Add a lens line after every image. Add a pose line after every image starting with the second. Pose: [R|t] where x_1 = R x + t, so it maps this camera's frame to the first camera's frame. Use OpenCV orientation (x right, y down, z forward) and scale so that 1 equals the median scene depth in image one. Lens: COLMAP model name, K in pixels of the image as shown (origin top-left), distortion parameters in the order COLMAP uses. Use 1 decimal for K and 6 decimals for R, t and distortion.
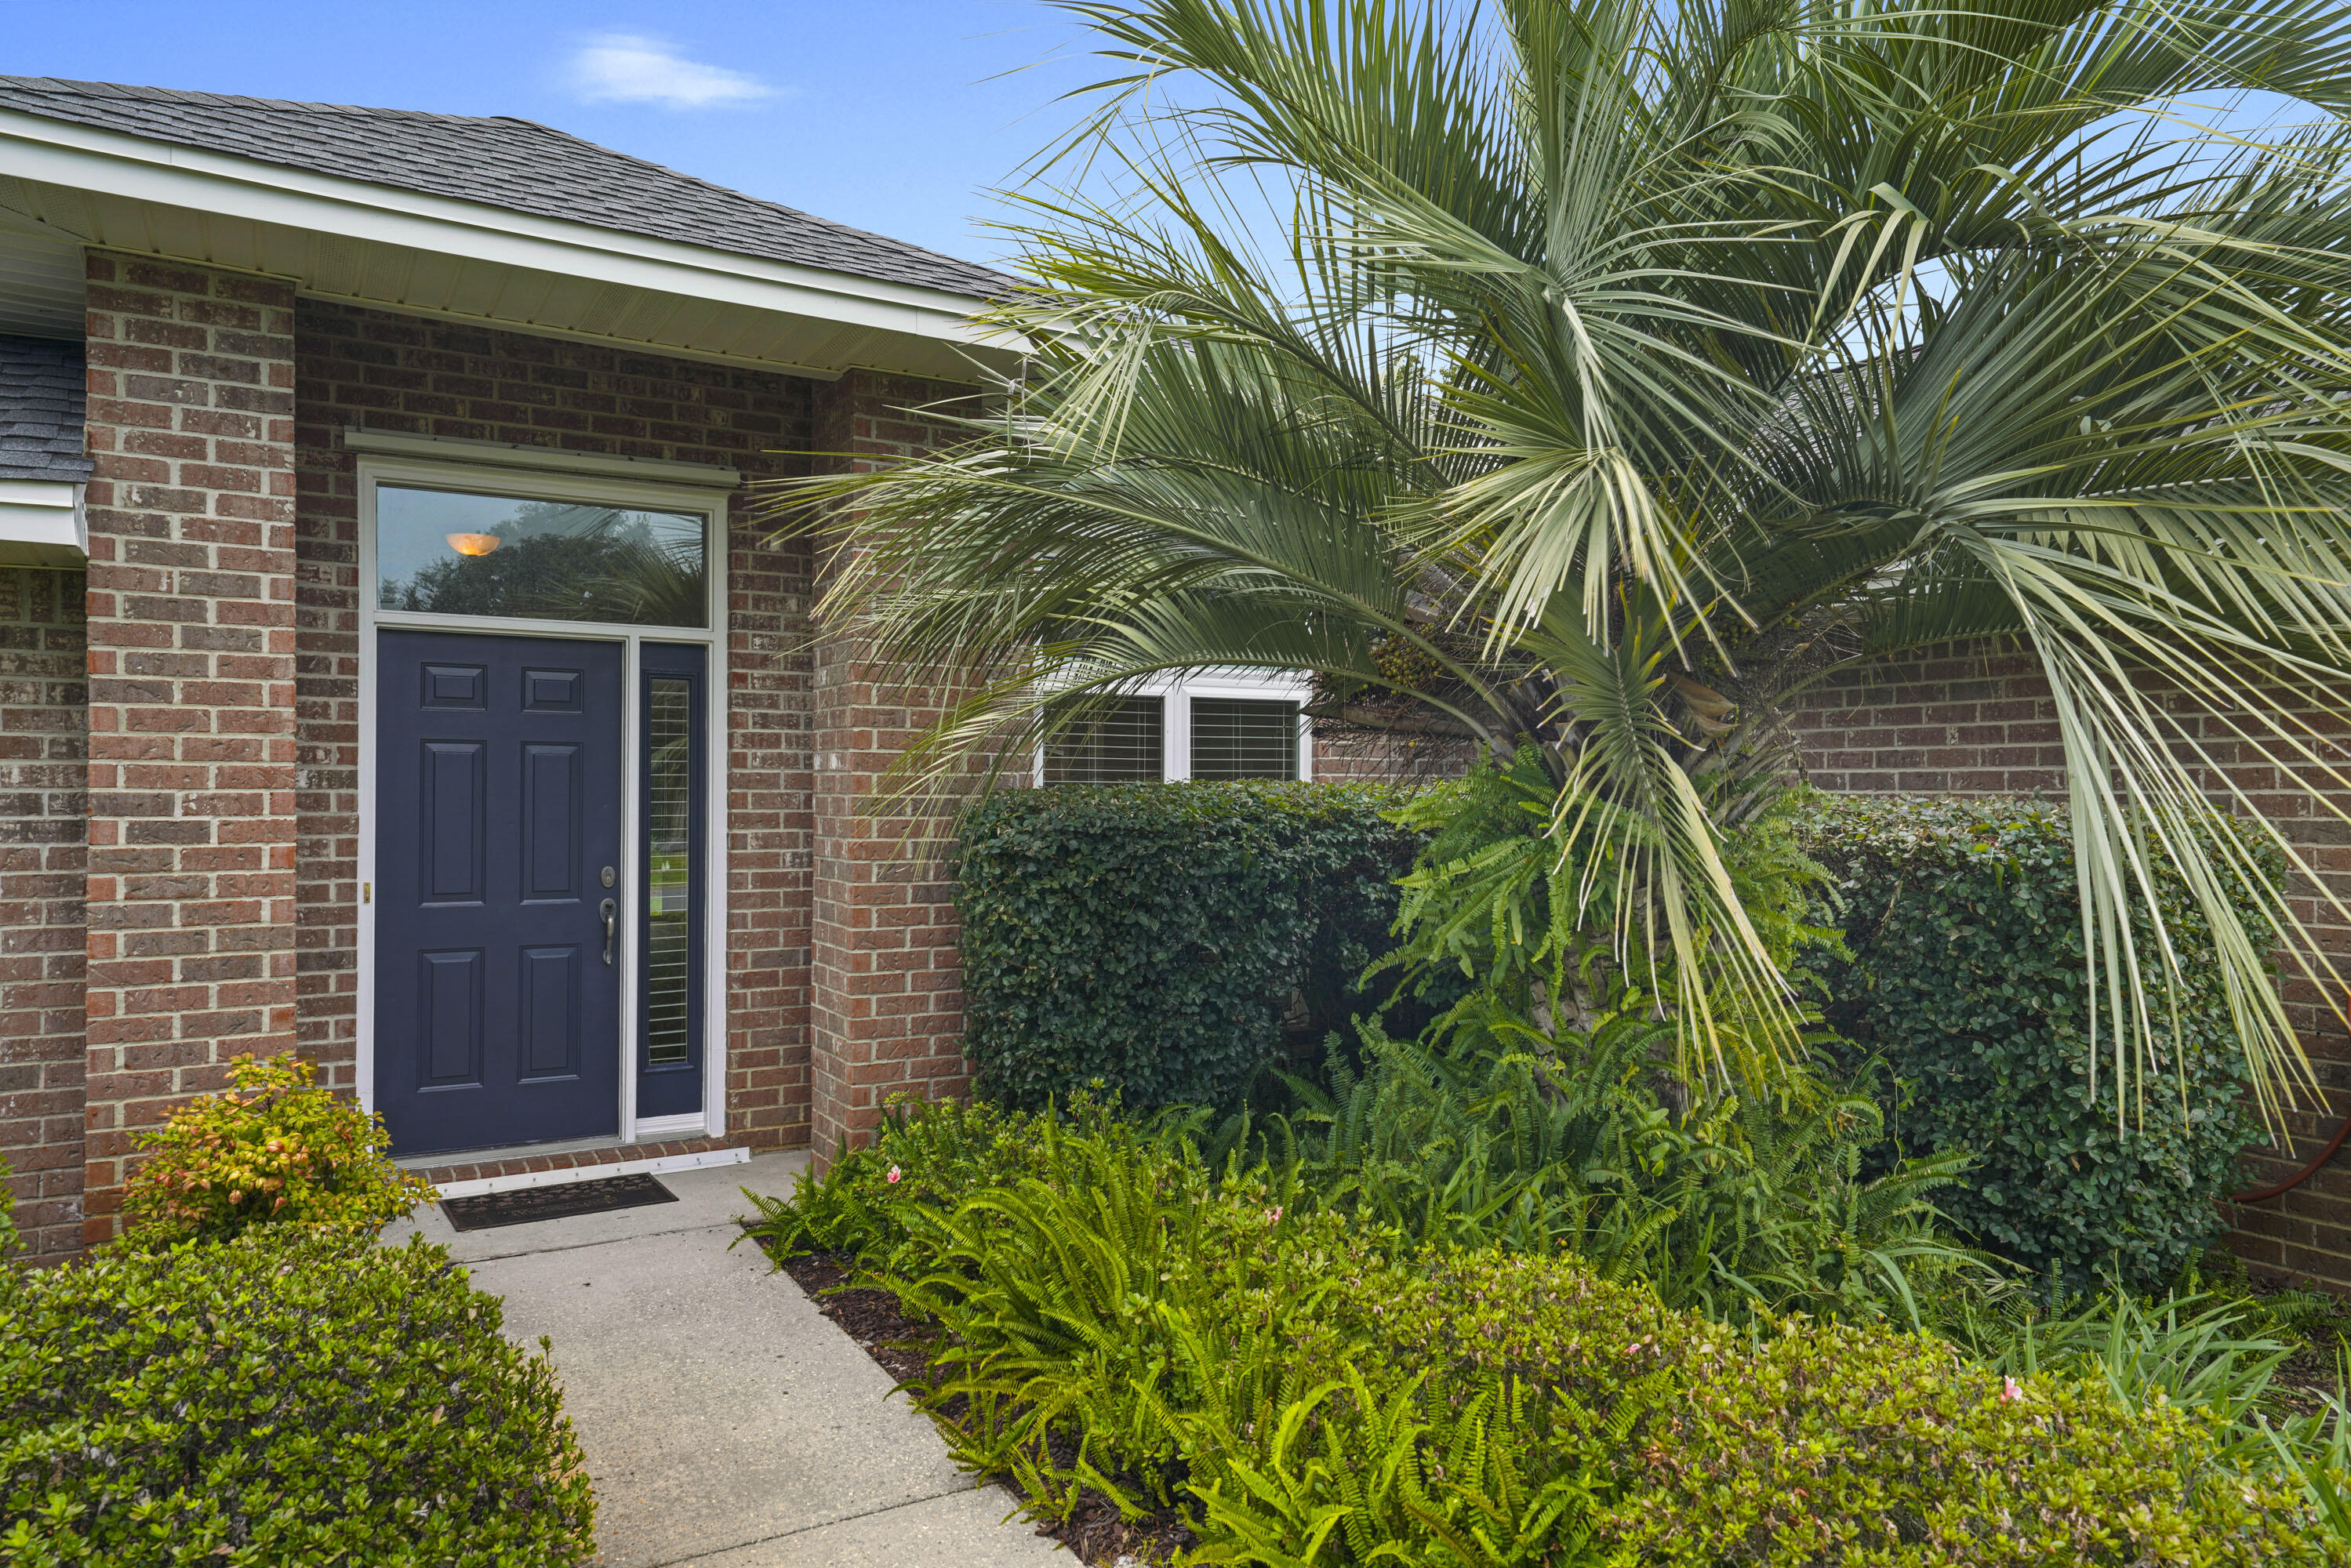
lens RADIAL K [[1592.6, 0, 1175.5], [0, 1592.6, 784.0], [0, 0, 1]] dist [0.028967, 0.000680]
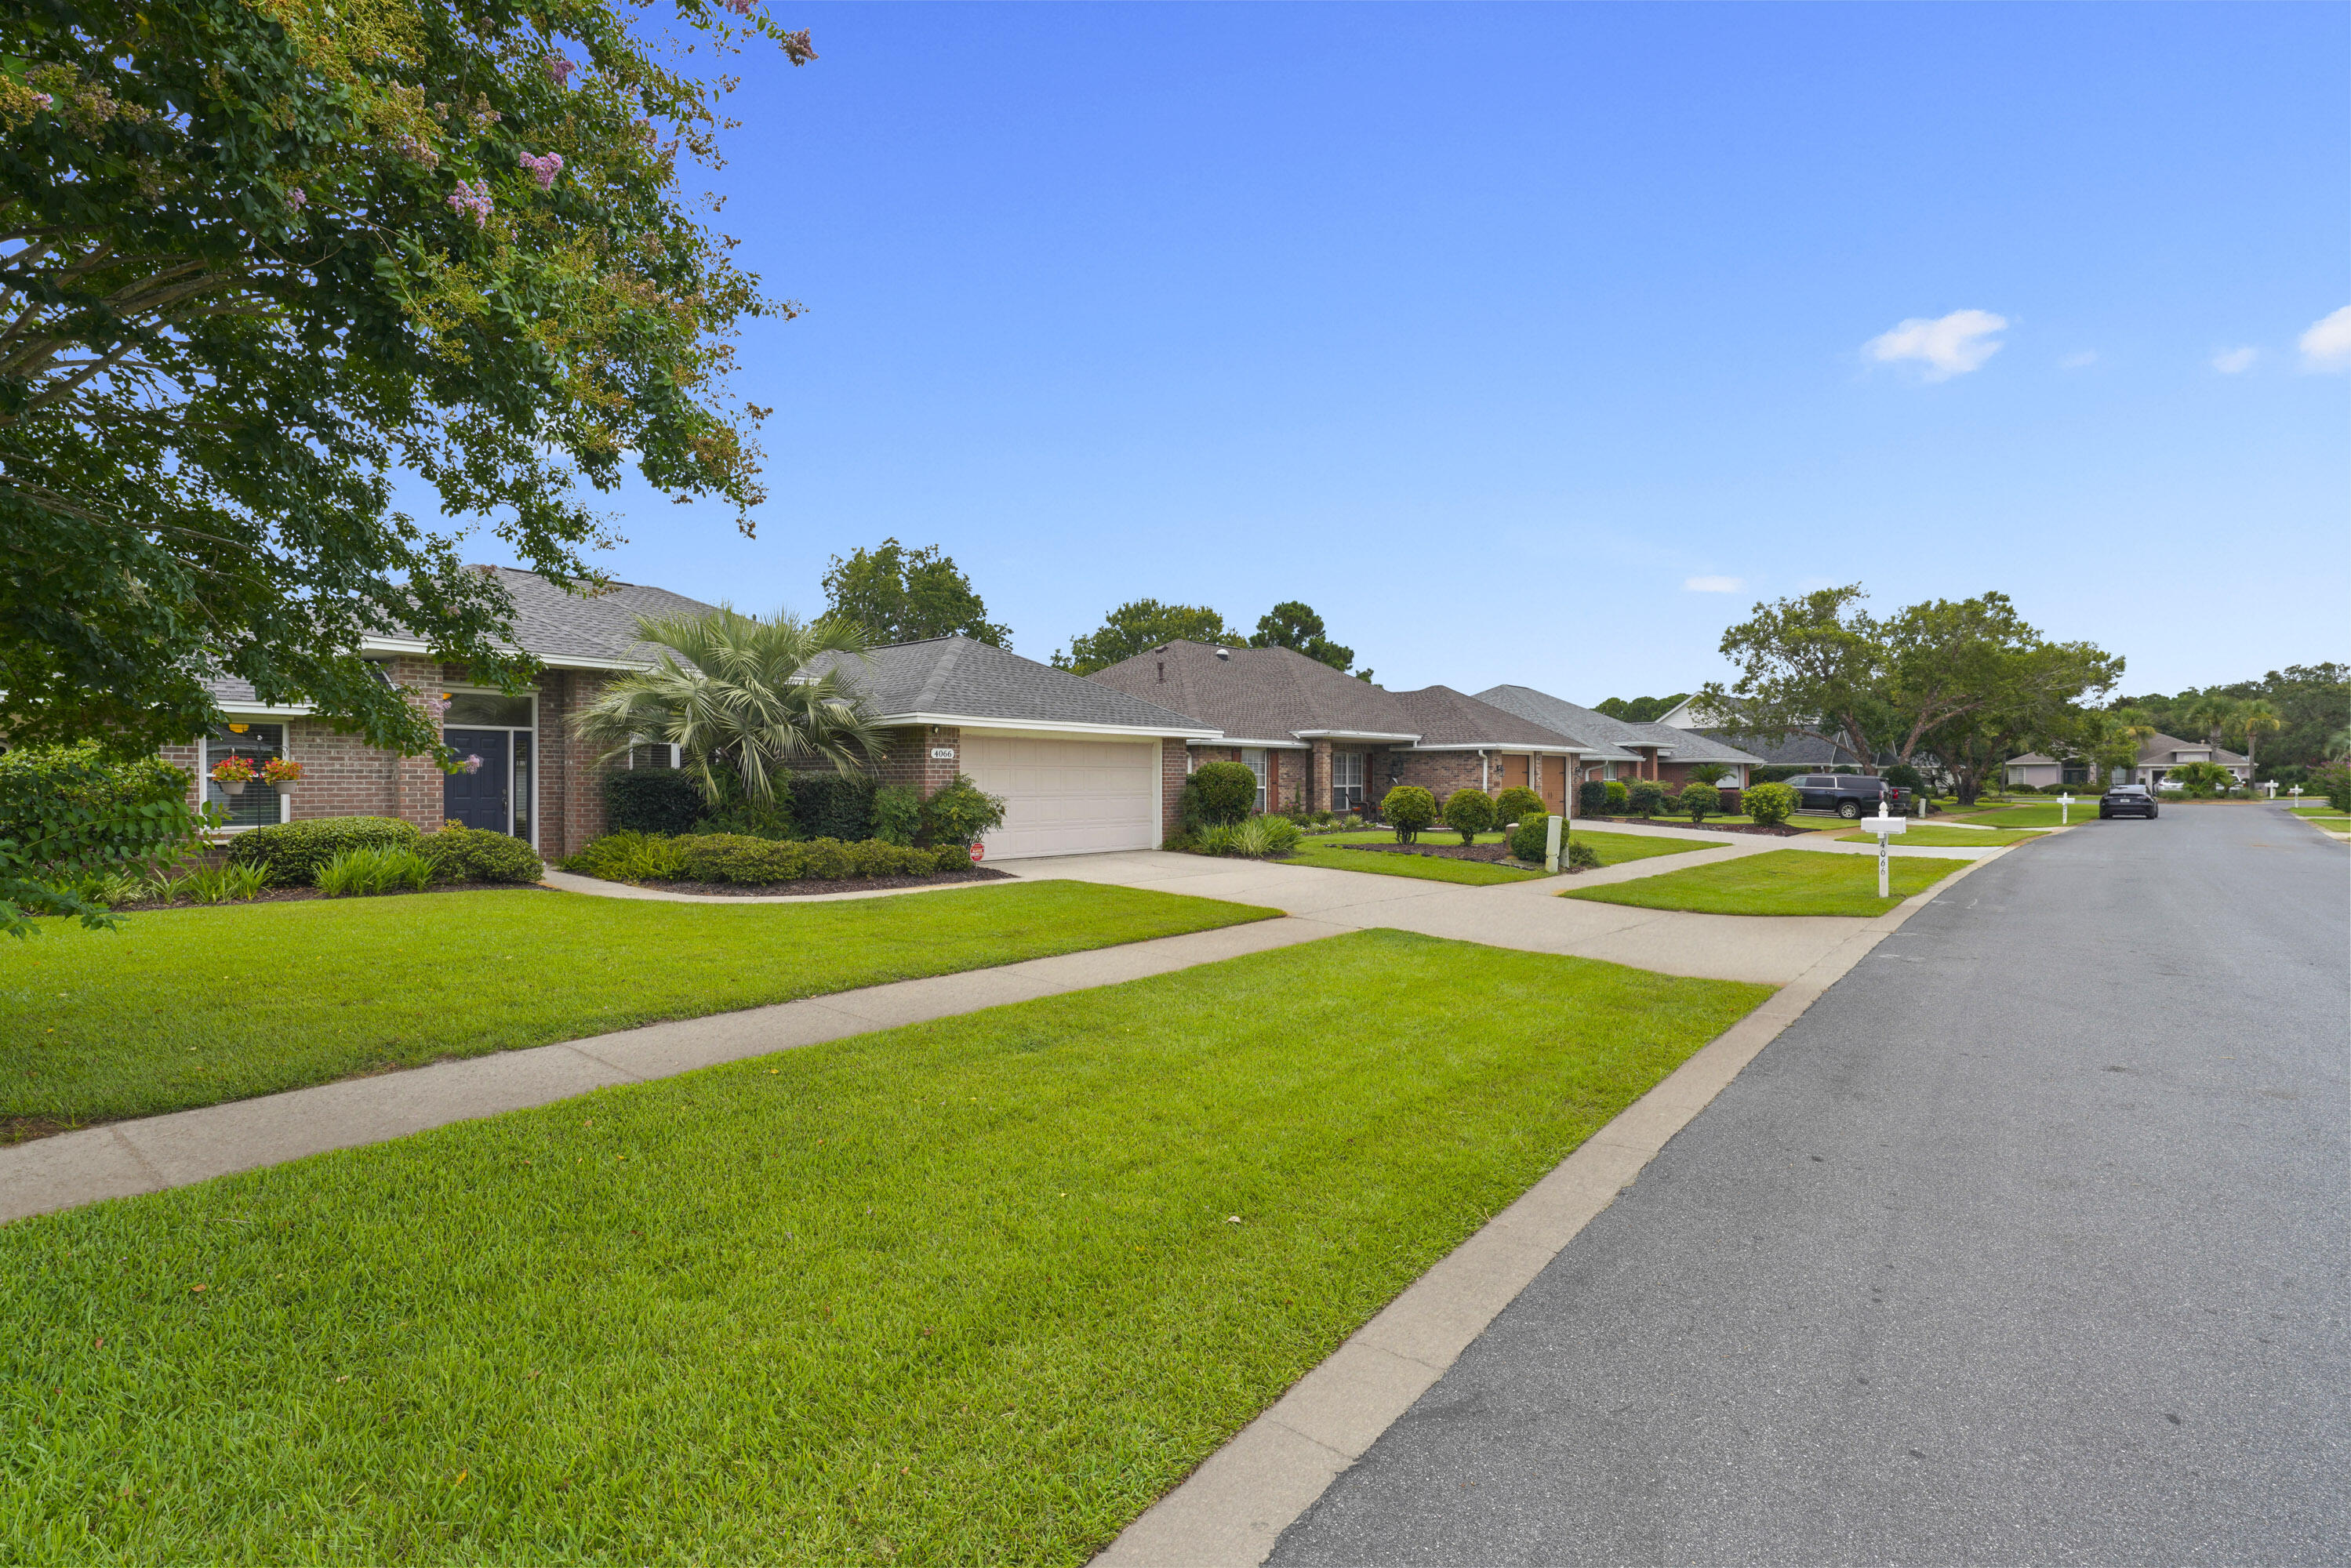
lens RADIAL K [[1083.7, 0, 1175.5], [0, 1083.7, 784.0], [0, 0, 1]] dist [-0.000928, 0.000011]
pose [[0.945721, -0.002089, 0.324972, 0.431200], [-0.000321, 0.999973, 0.007363, 0.025121], [-0.324978, -0.007068, 0.945695, -2.632671]]
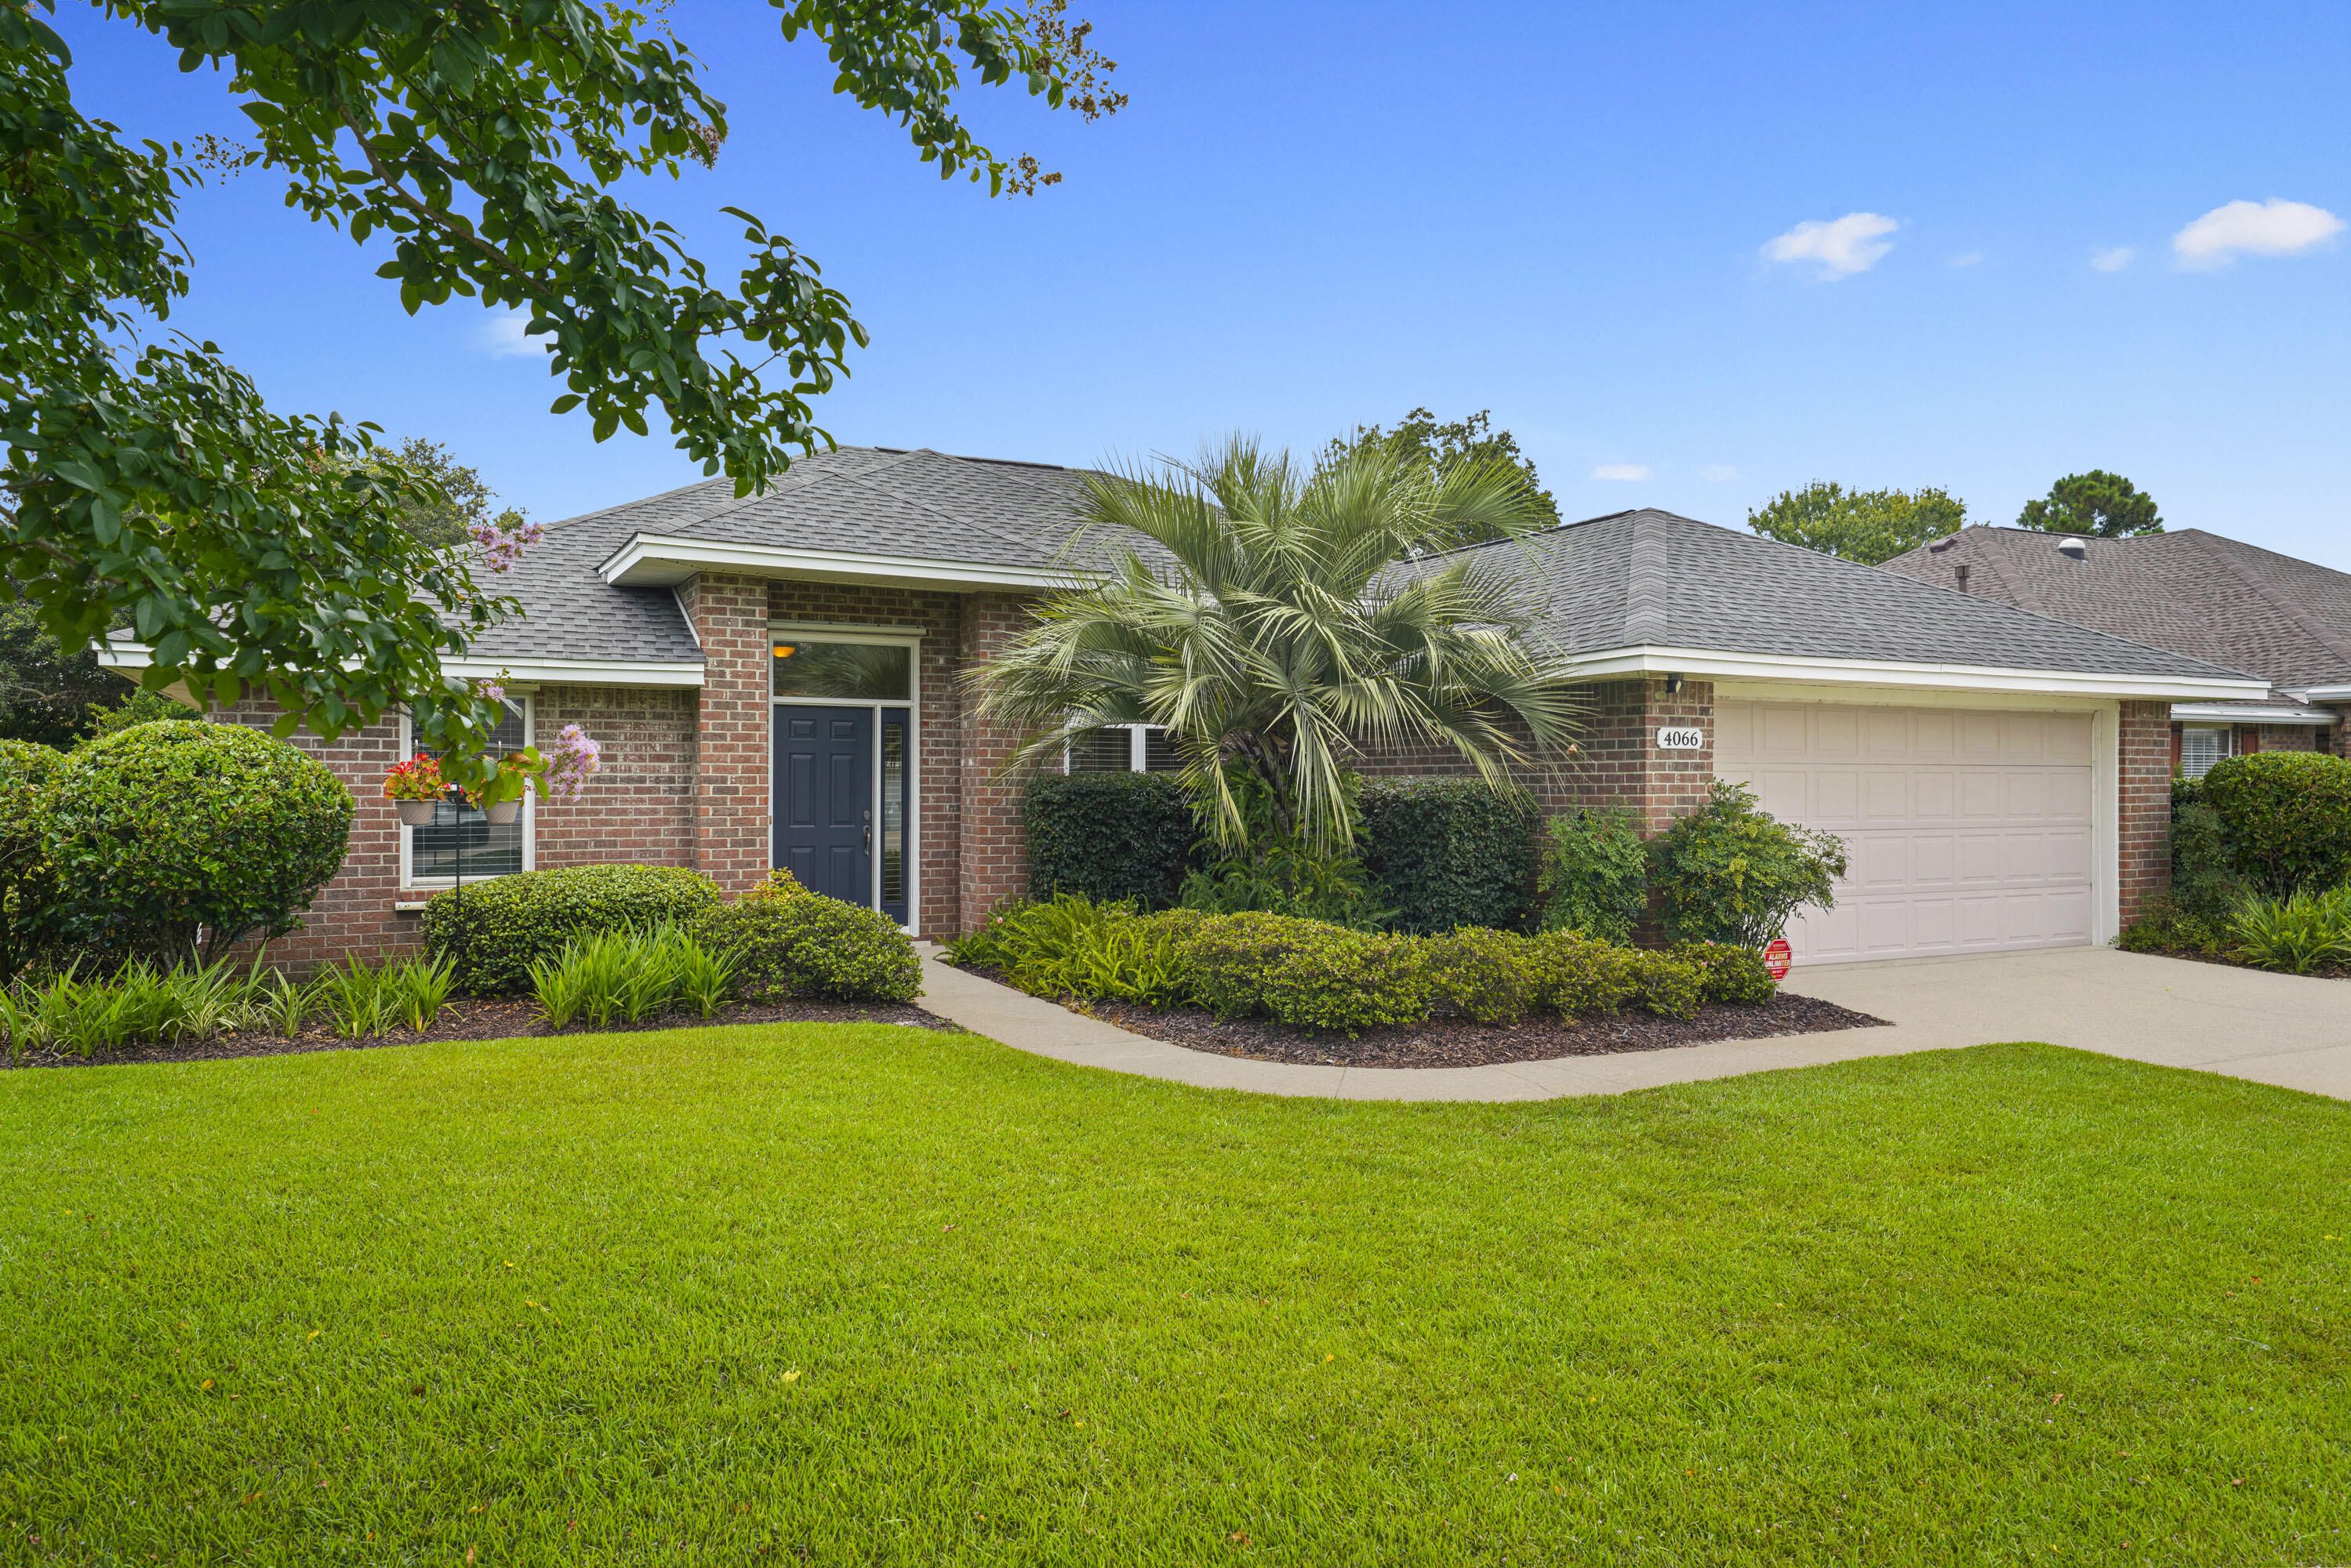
lens RADIAL K [[1592.6, 0, 1175.5], [0, 1592.6, 784.0], [0, 0, 1]] dist [0.028967, 0.000680]
pose [[0.998635, -0.001665, -0.052203, 0.234746], [0.001806, 0.999995, 0.002636, 0.013538], [0.052198, -0.002727, 0.998633, -1.508971]]
